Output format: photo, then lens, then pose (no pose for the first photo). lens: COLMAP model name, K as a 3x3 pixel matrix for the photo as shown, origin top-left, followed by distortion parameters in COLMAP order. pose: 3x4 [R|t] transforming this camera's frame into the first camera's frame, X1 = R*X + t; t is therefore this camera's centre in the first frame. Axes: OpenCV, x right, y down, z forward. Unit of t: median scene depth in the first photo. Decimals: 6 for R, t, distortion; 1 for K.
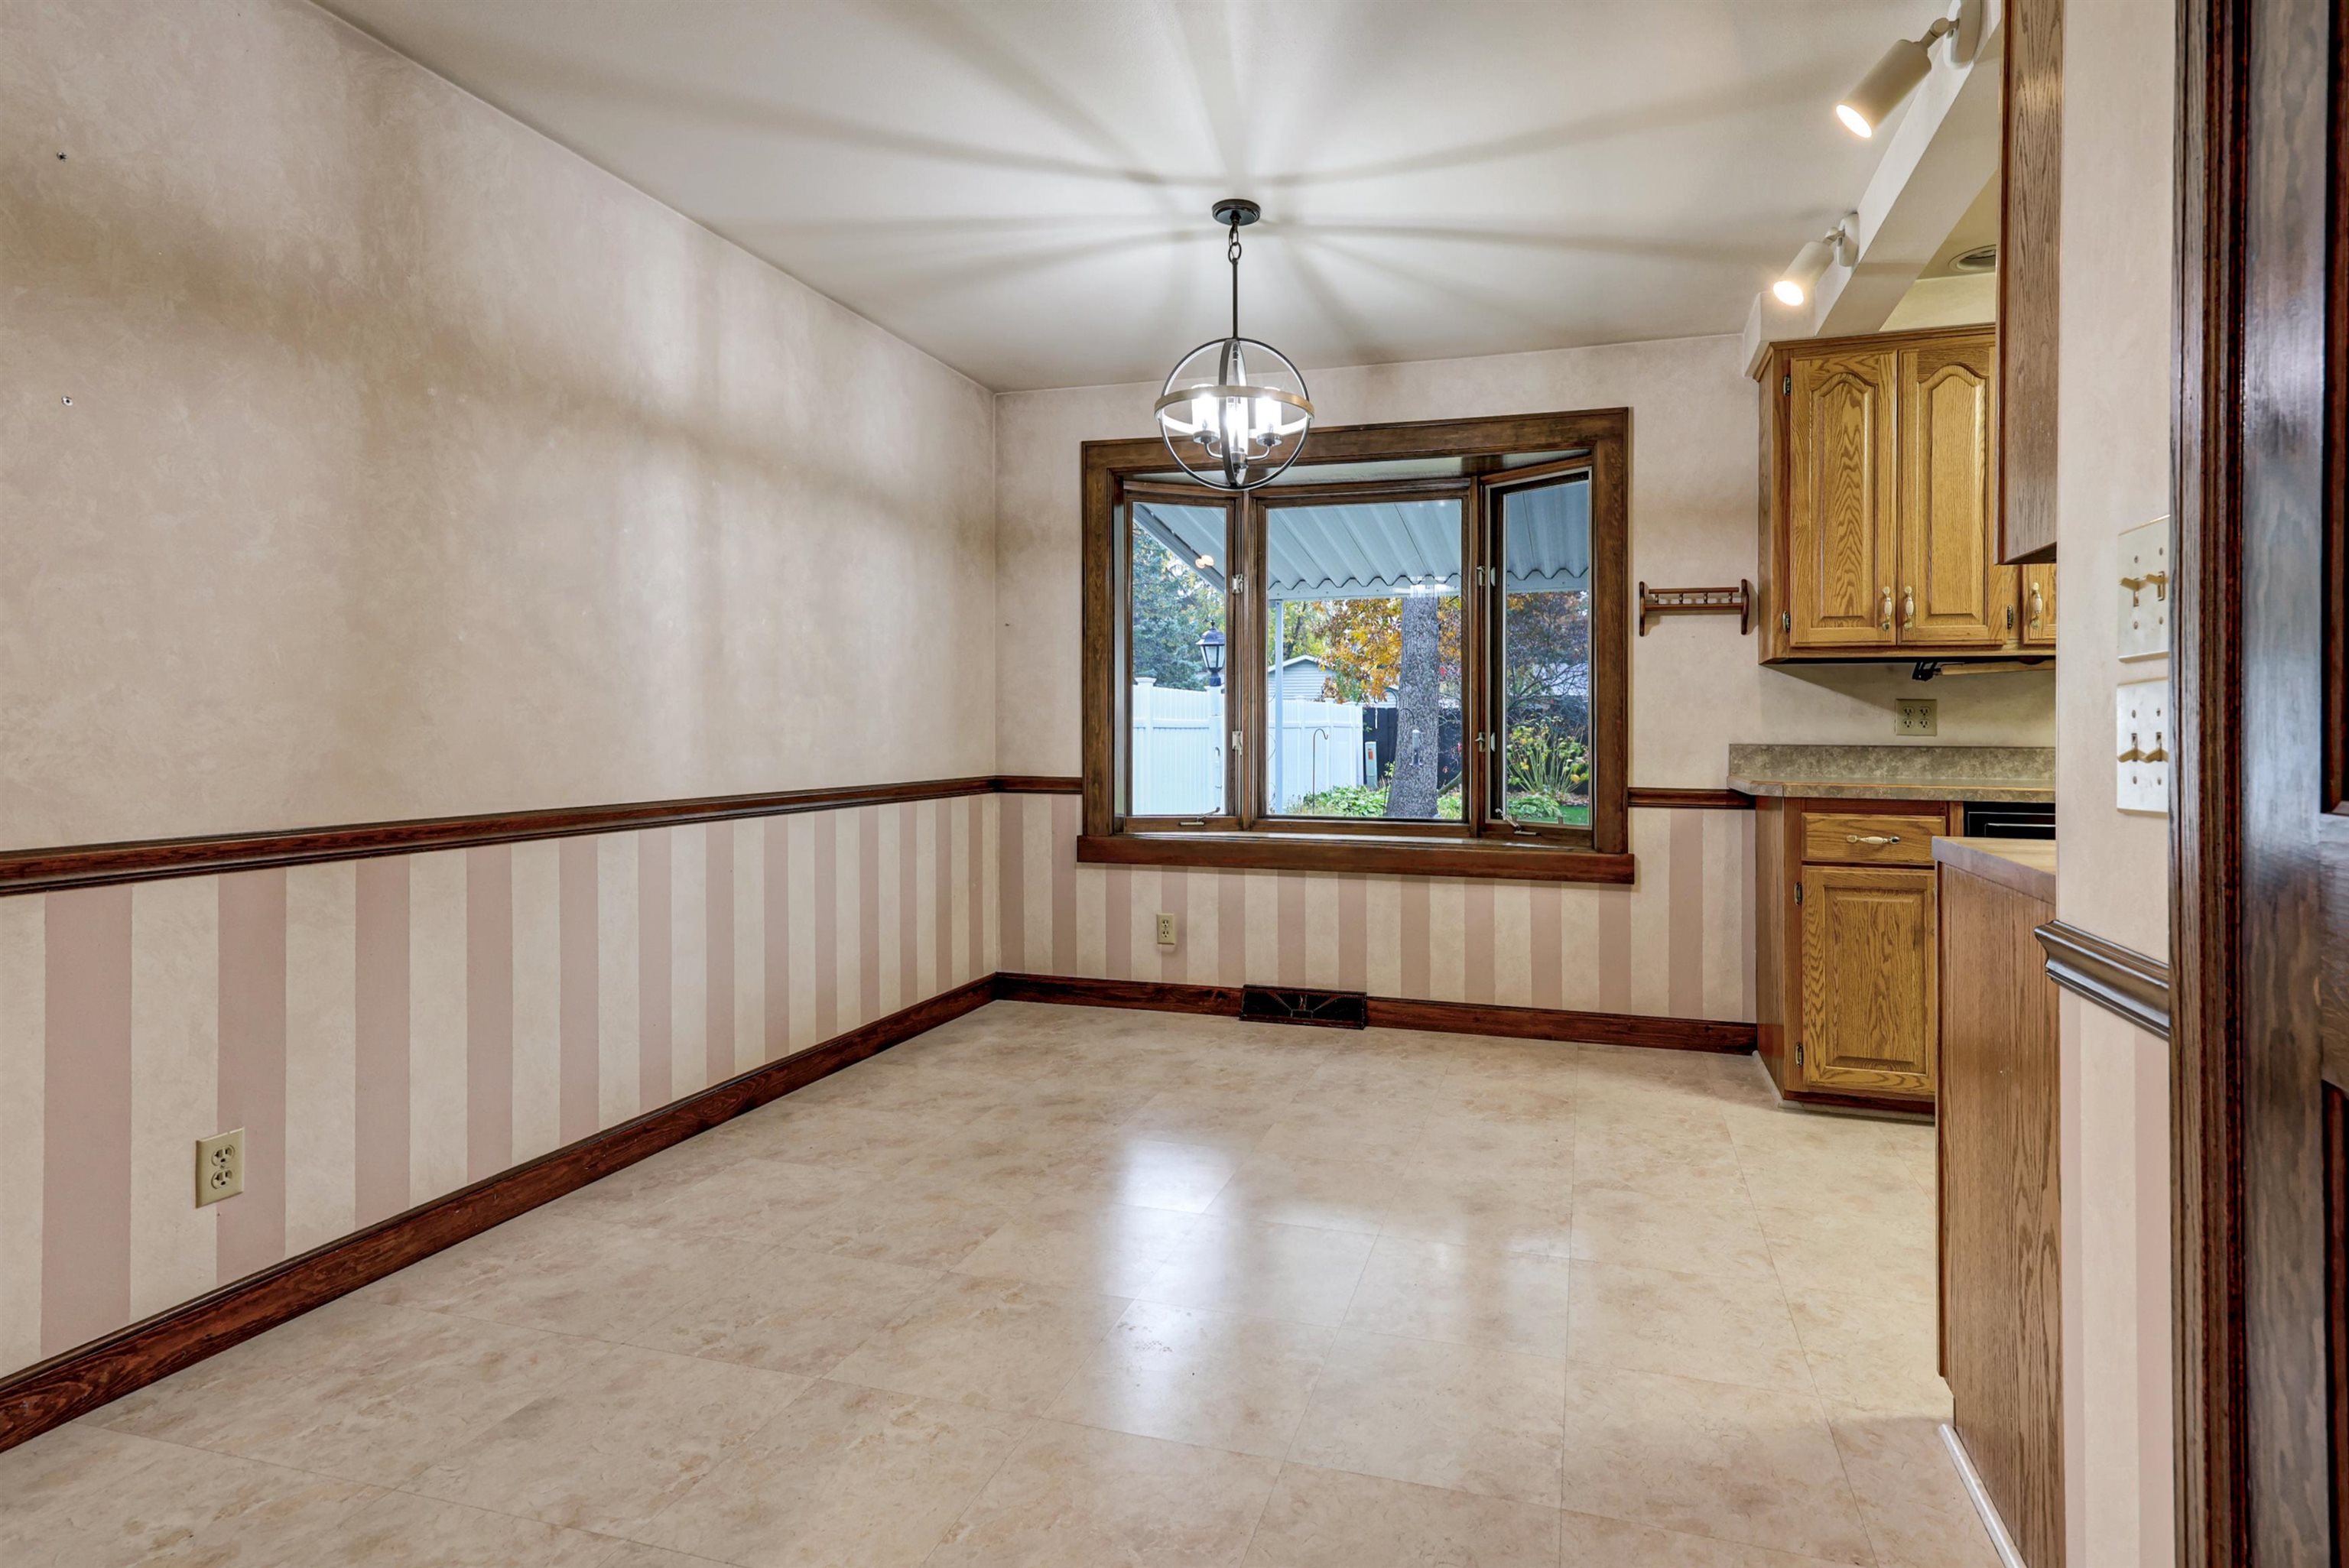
lens RADIAL K [[1196.7, 0, 1217.4], [0, 1196.7, 721.2], [0, 0, 1]] dist [0.001130, -0.000071]
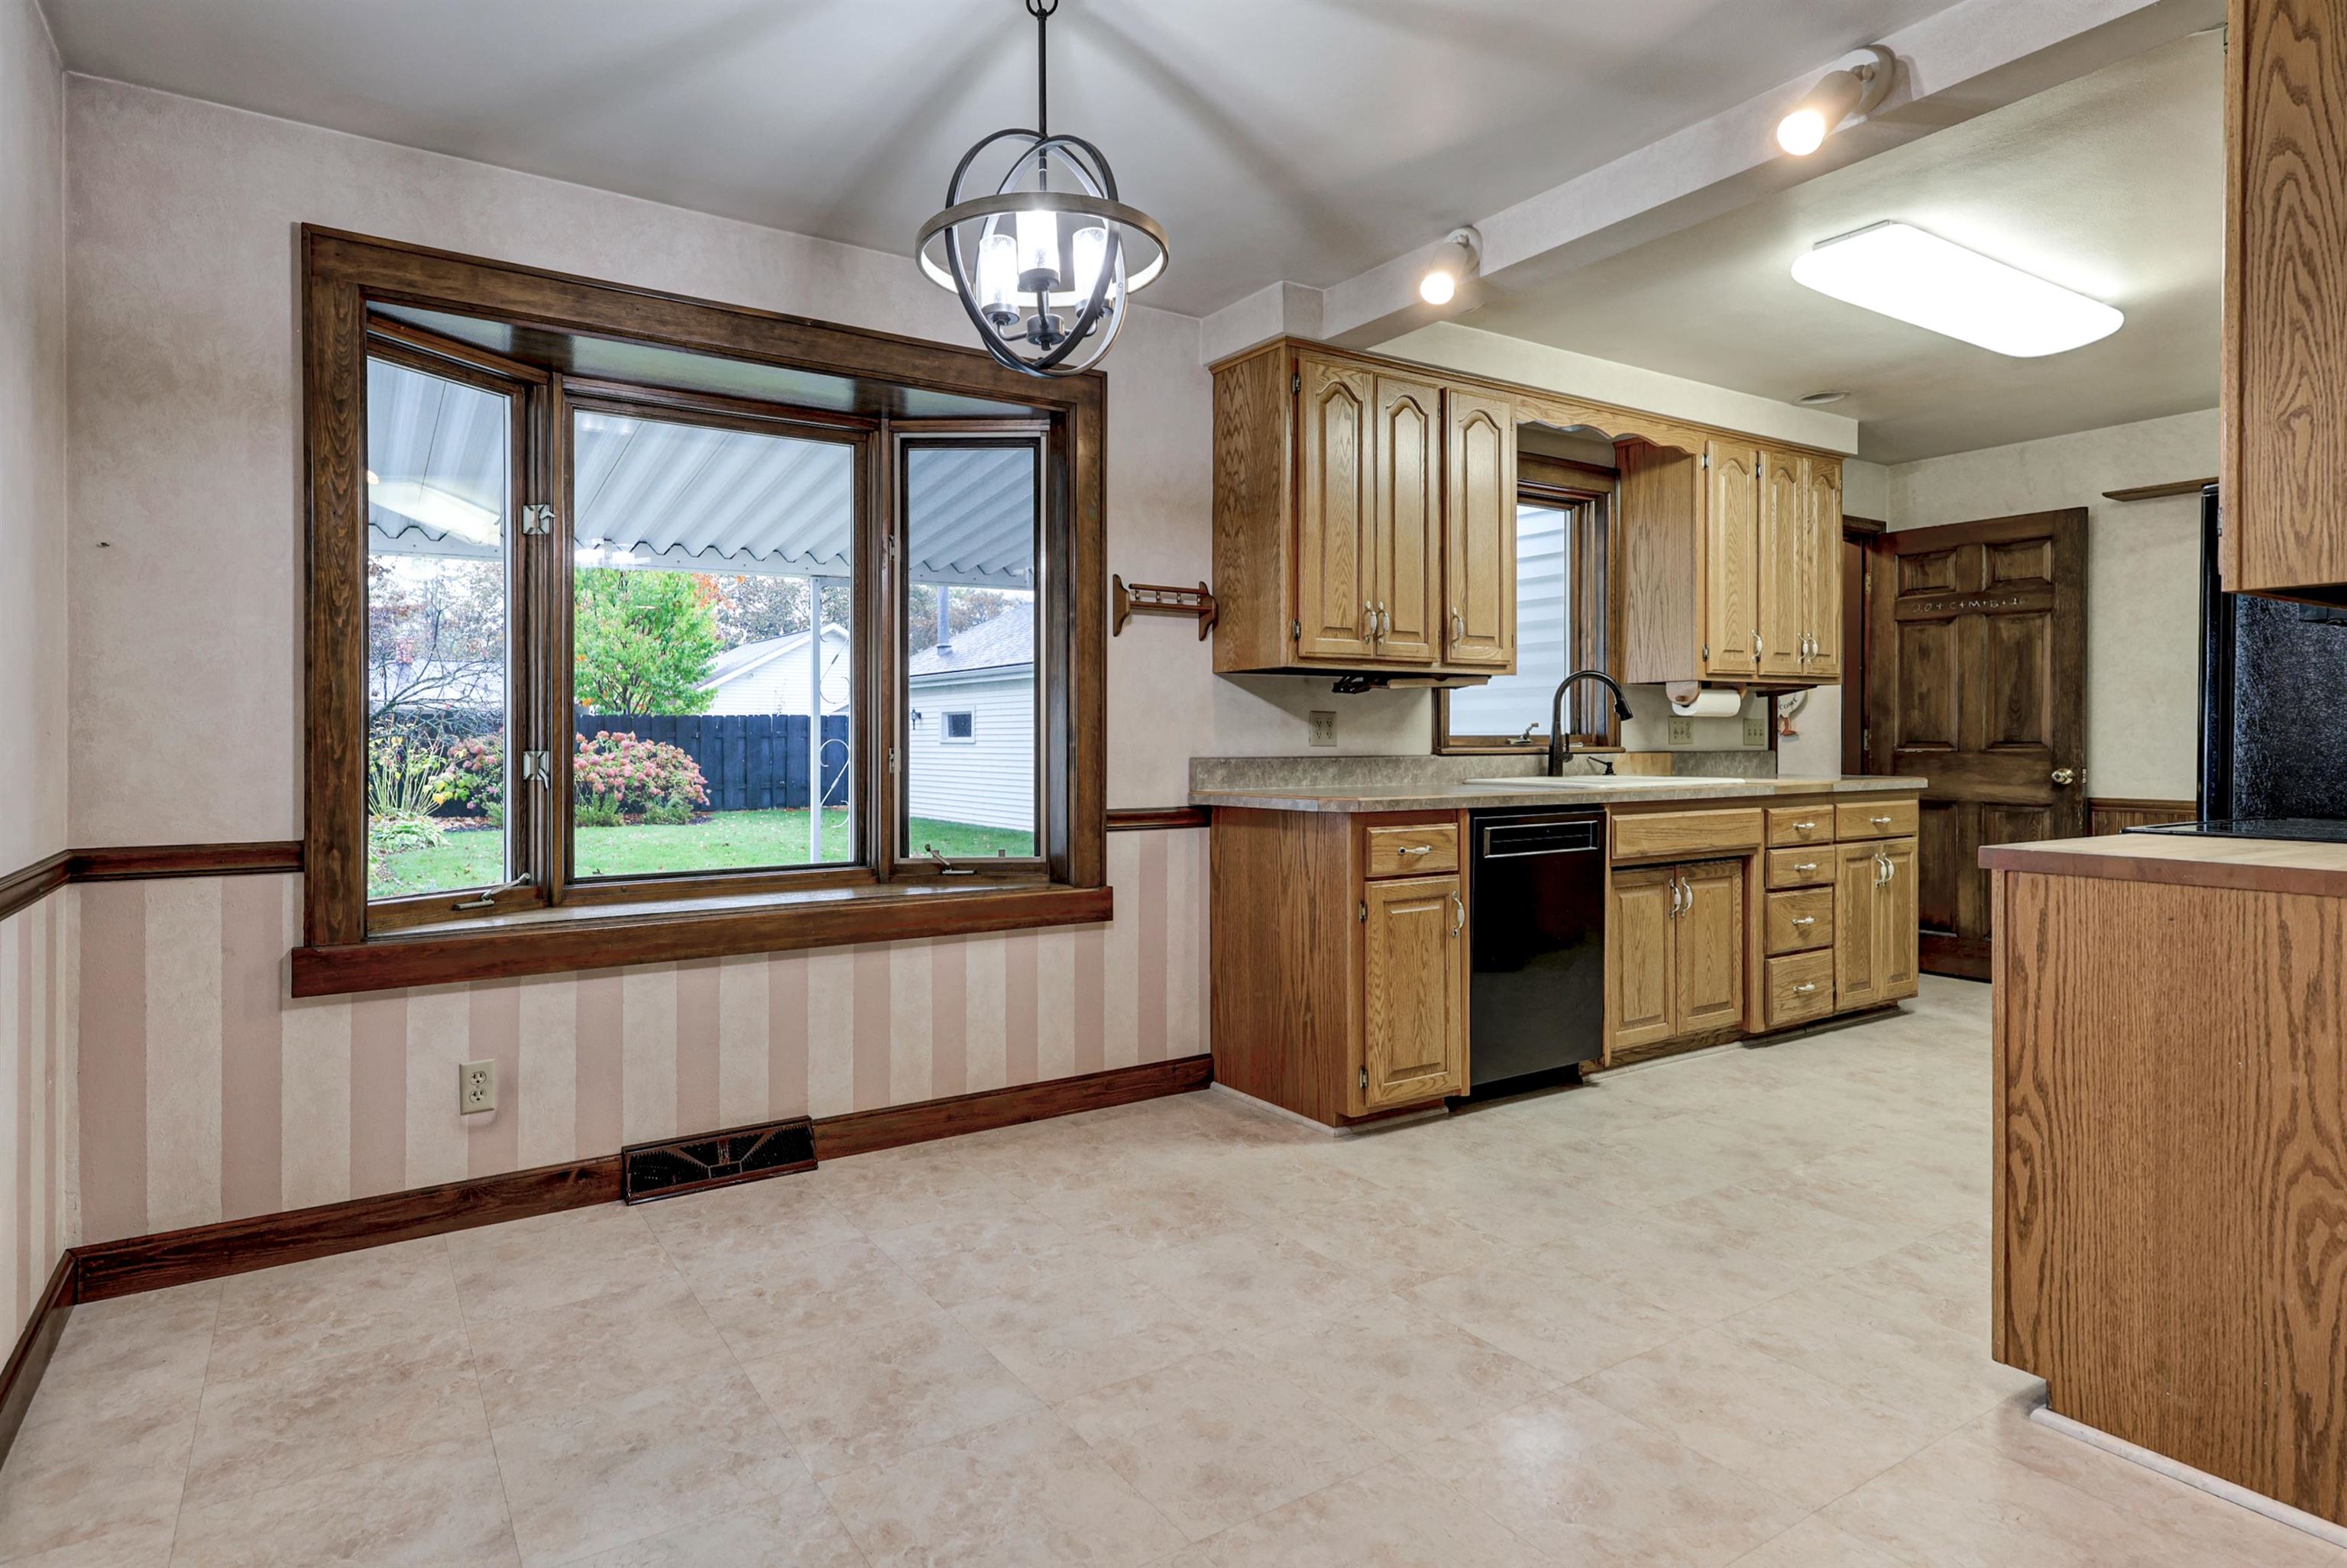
lens RADIAL K [[1265.5, 0, 1103.6], [0, 1265.5, 726.6], [0, 0, 1]] dist [0.008690, 0.000601]
pose [[0.663404, -0.000857, 0.748261, -0.344175], [0.002175, 0.999997, -0.000783, -0.004174], [-0.748258, 0.002147, 0.663404, 0.391515]]
